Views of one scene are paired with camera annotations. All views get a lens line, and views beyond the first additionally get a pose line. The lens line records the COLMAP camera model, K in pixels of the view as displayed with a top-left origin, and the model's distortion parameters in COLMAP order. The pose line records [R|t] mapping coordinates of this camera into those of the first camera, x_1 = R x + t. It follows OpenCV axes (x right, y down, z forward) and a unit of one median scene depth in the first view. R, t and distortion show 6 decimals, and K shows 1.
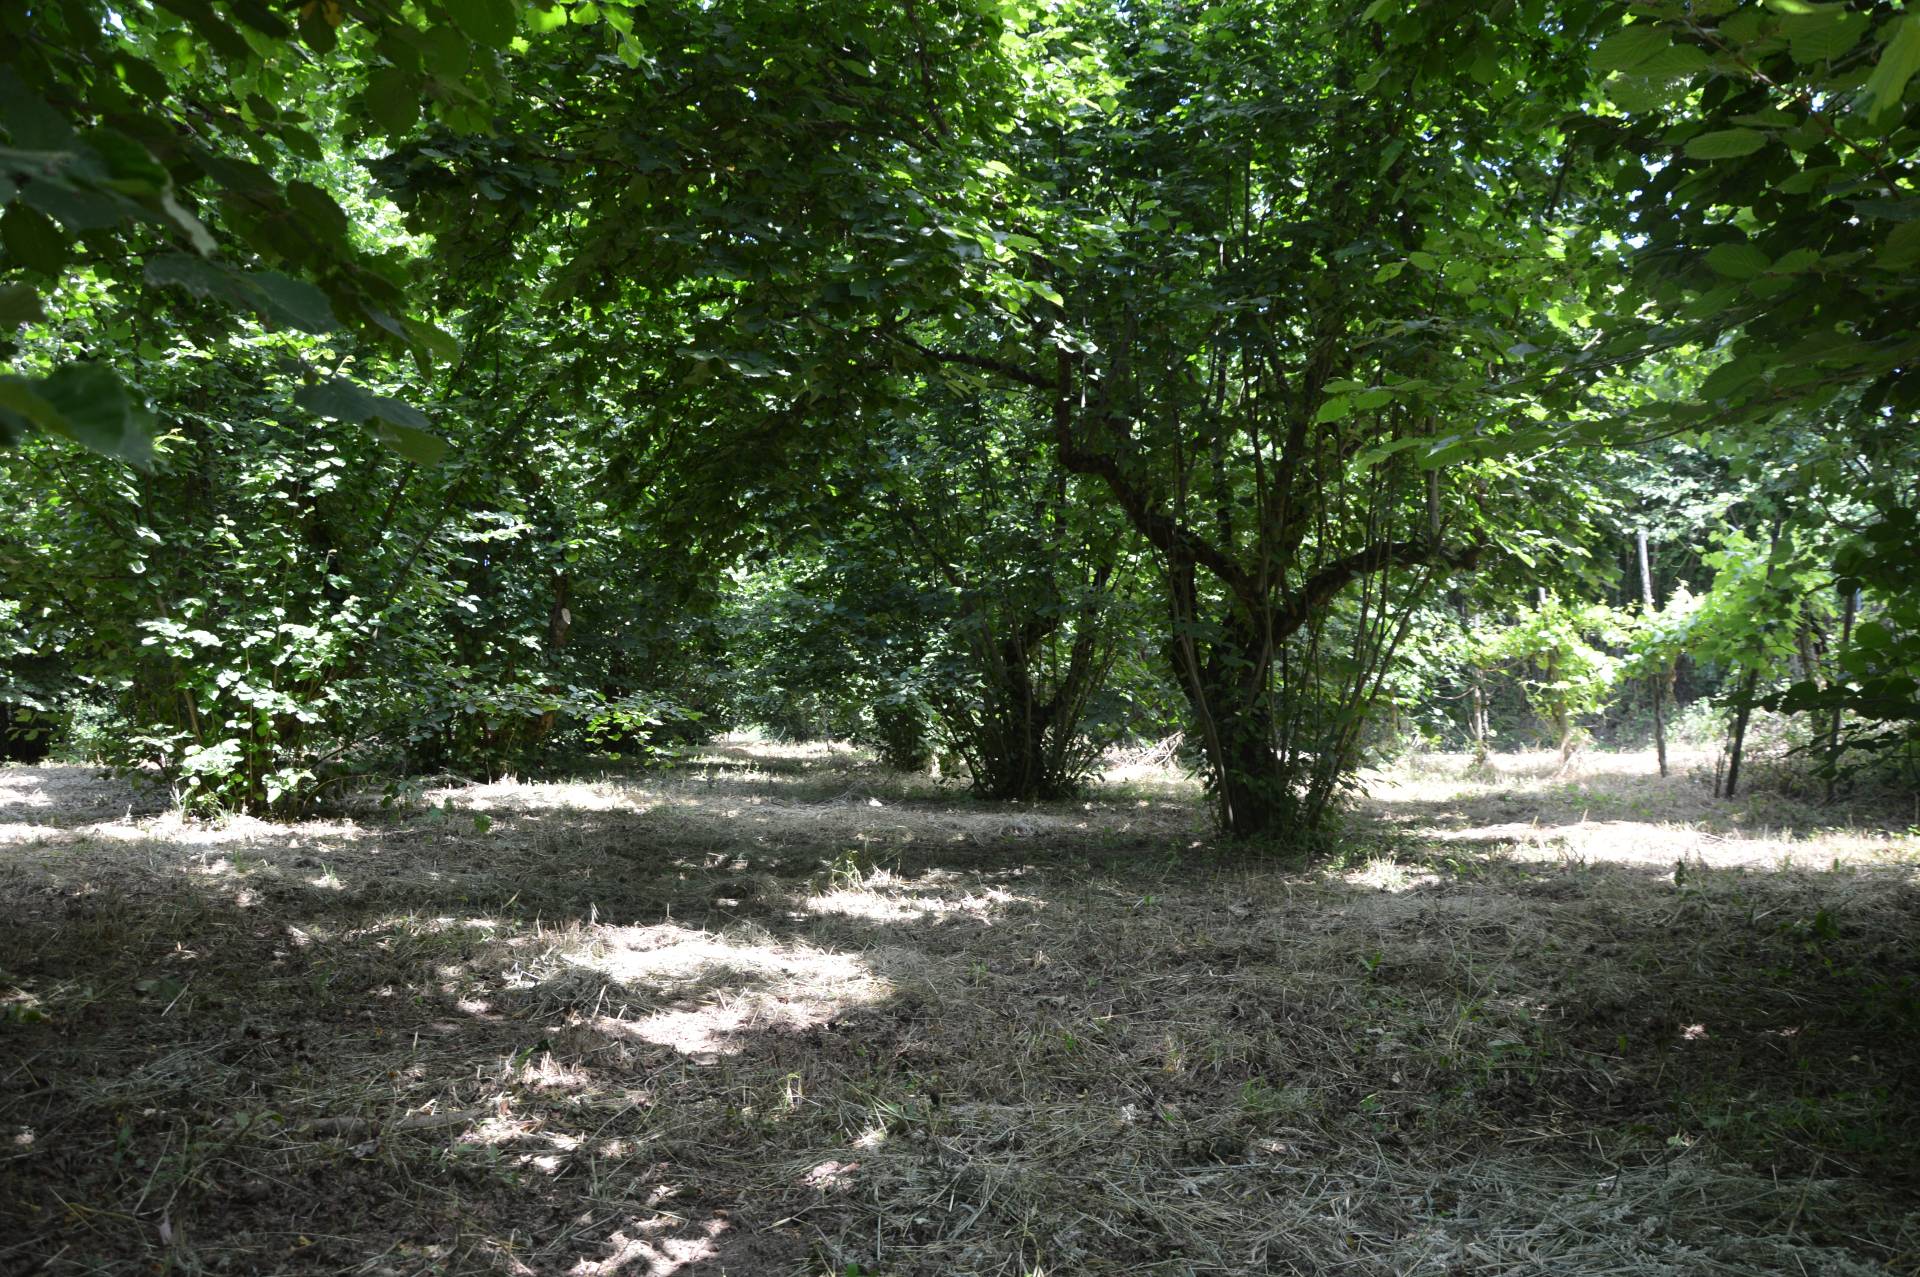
lens RADIAL K [[1526.2, 0, 1015.3], [0, 1526.2, 606.6], [0, 0, 1]] dist [-0.158413, 0.097627]
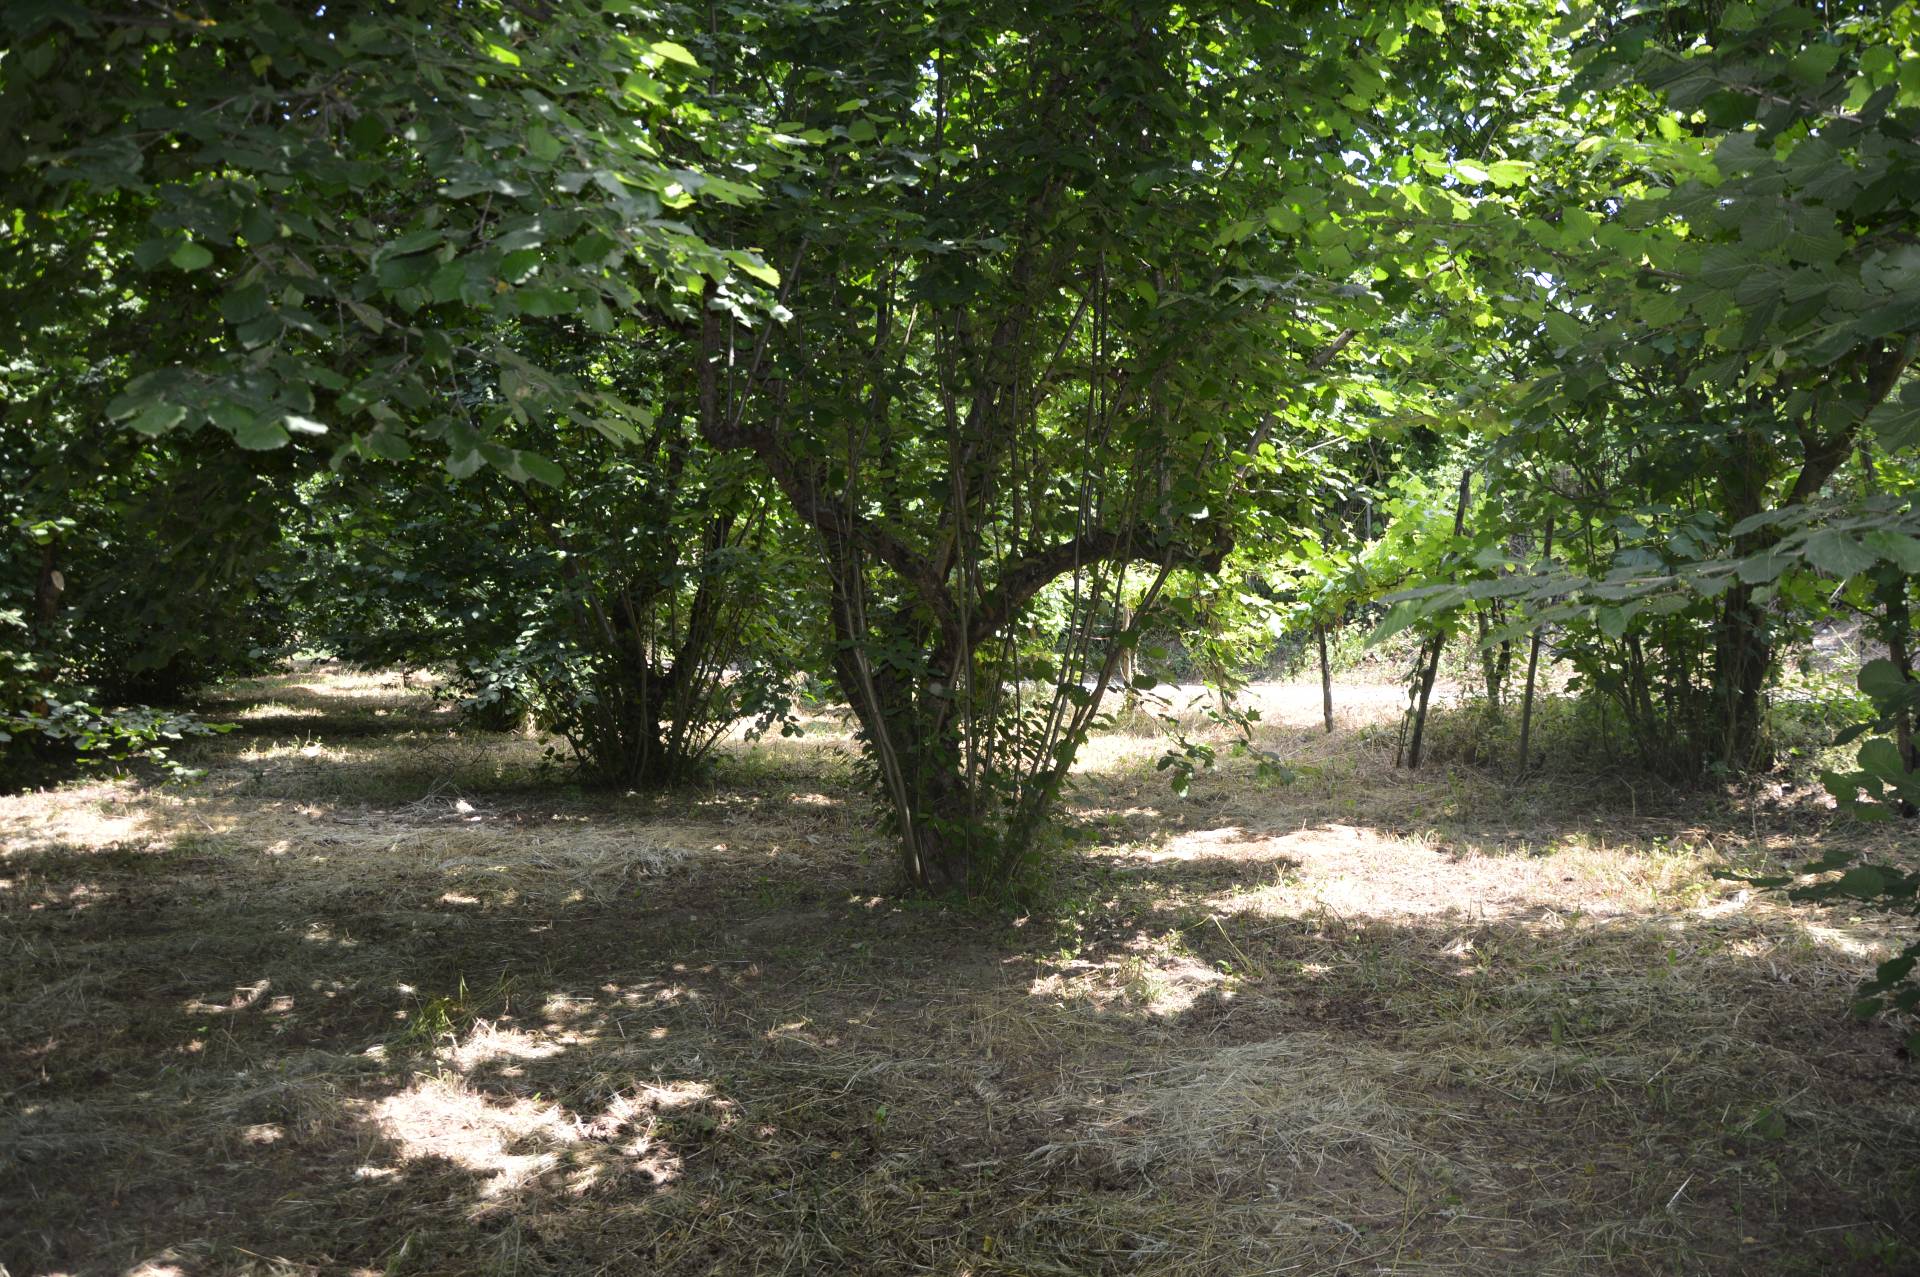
lens RADIAL K [[1526.2, 0, 1015.3], [0, 1526.2, 606.6], [0, 0, 1]] dist [-0.158413, 0.097627]
pose [[0.964312, -0.015386, 0.264320, -0.016920], [-0.005302, 0.996988, 0.077377, -0.050669], [-0.264714, -0.076017, 0.961326, 0.162672]]
